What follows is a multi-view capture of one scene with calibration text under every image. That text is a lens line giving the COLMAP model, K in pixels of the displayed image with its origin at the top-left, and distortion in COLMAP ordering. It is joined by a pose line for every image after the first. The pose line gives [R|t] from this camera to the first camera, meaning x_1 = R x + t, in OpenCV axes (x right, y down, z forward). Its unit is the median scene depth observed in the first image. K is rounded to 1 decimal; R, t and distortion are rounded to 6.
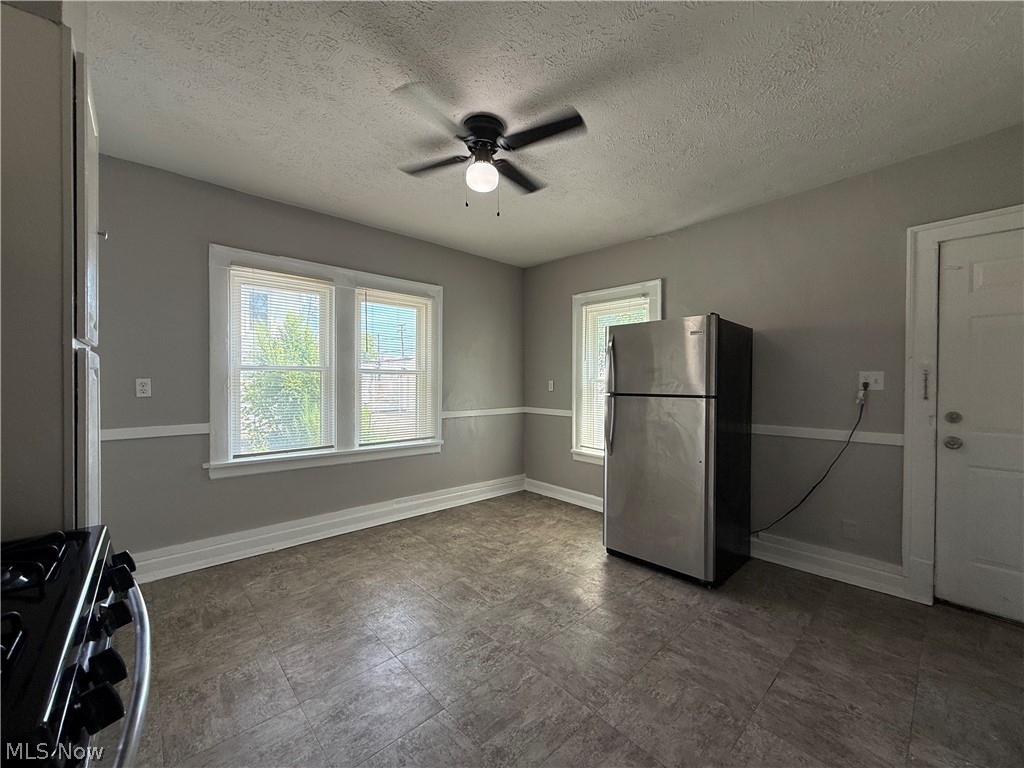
lens RADIAL K [[408.5, 0, 509.8], [0, 408.5, 383.4], [0, 0, 1]] dist [0.001350, -0.000110]
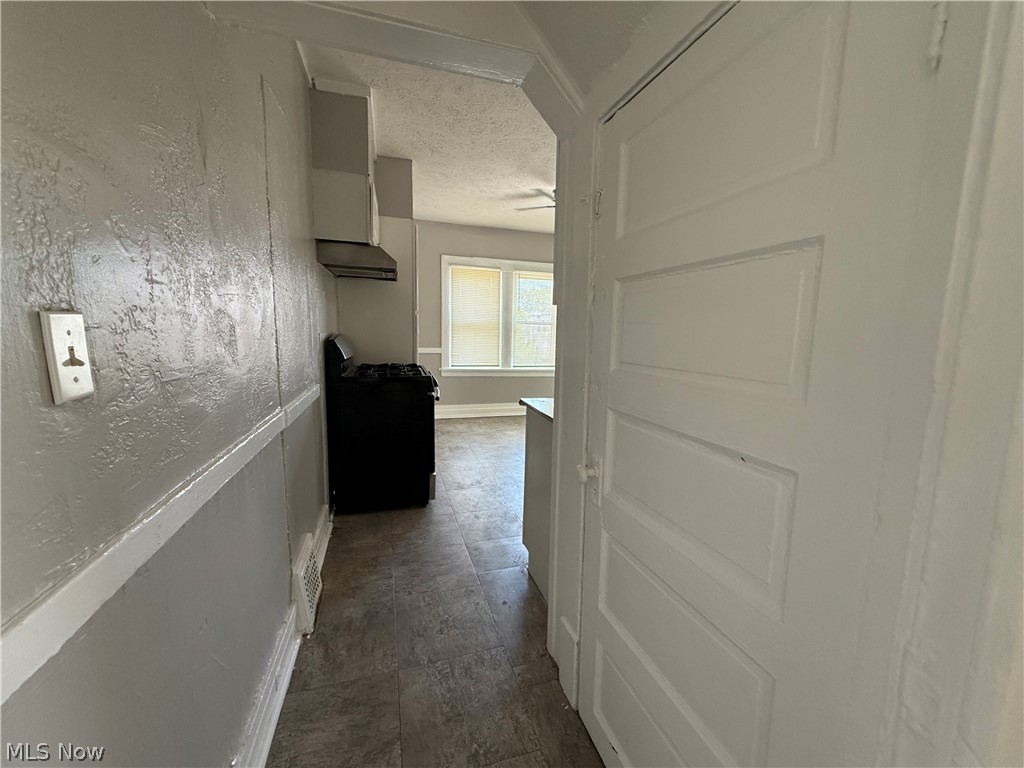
lens RADIAL K [[408.5, 0, 509.8], [0, 408.5, 383.4], [0, 0, 1]] dist [0.001350, -0.000110]
pose [[0.903167, 0.070964, -0.423383, 0.557218], [-0.021379, 0.992454, 0.120740, 0.027467], [0.428757, -0.099997, 0.897869, -0.874761]]
